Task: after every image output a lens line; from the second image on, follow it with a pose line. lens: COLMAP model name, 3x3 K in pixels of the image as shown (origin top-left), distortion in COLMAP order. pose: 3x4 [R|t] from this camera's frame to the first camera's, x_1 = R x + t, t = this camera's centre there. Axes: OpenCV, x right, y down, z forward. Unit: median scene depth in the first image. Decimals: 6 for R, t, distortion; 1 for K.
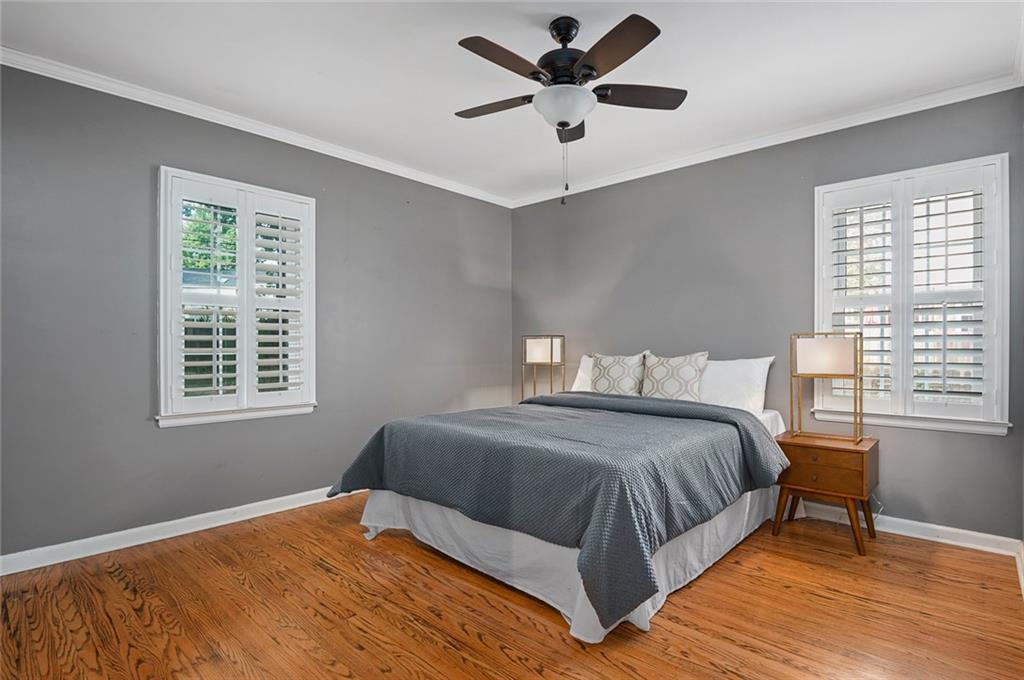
lens RADIAL K [[525.0, 0, 512.0], [0, 525.0, 340.0], [0, 0, 1]] dist [-0.000019, -0.000014]
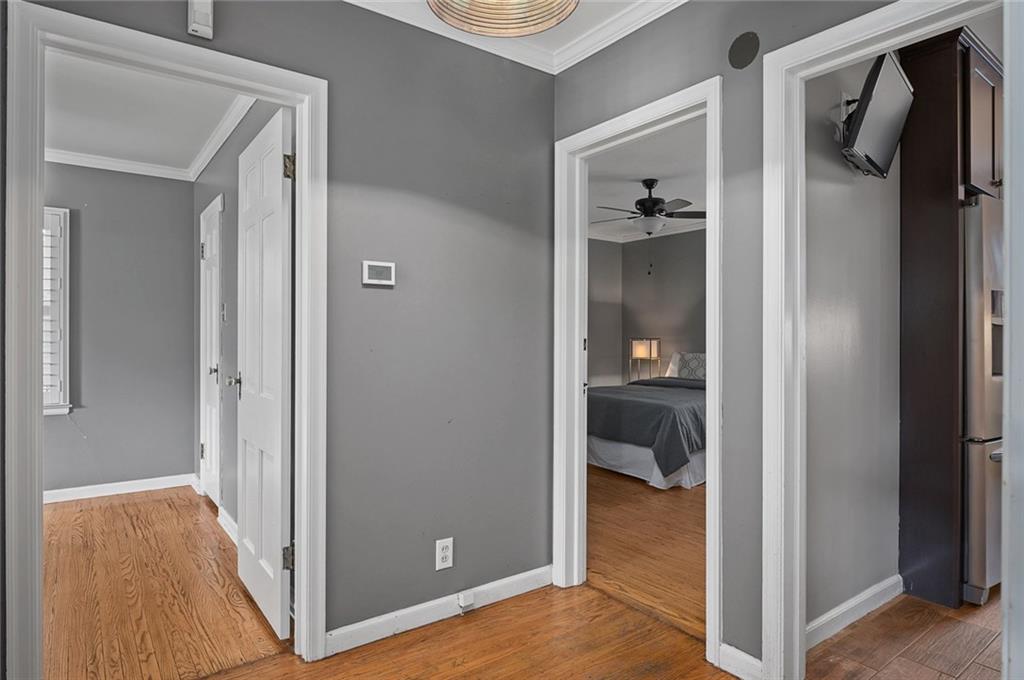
lens RADIAL K [[587.5, 0, 512.0], [0, 587.5, 340.0], [0, 0, 1]] dist [-0.000566, 0.000005]
pose [[0.982879, 0.000560, -0.184249, -0.000029], [0.001970, 0.999906, 0.013551, -0.030777], [0.184240, -0.013682, 0.982786, -0.727860]]
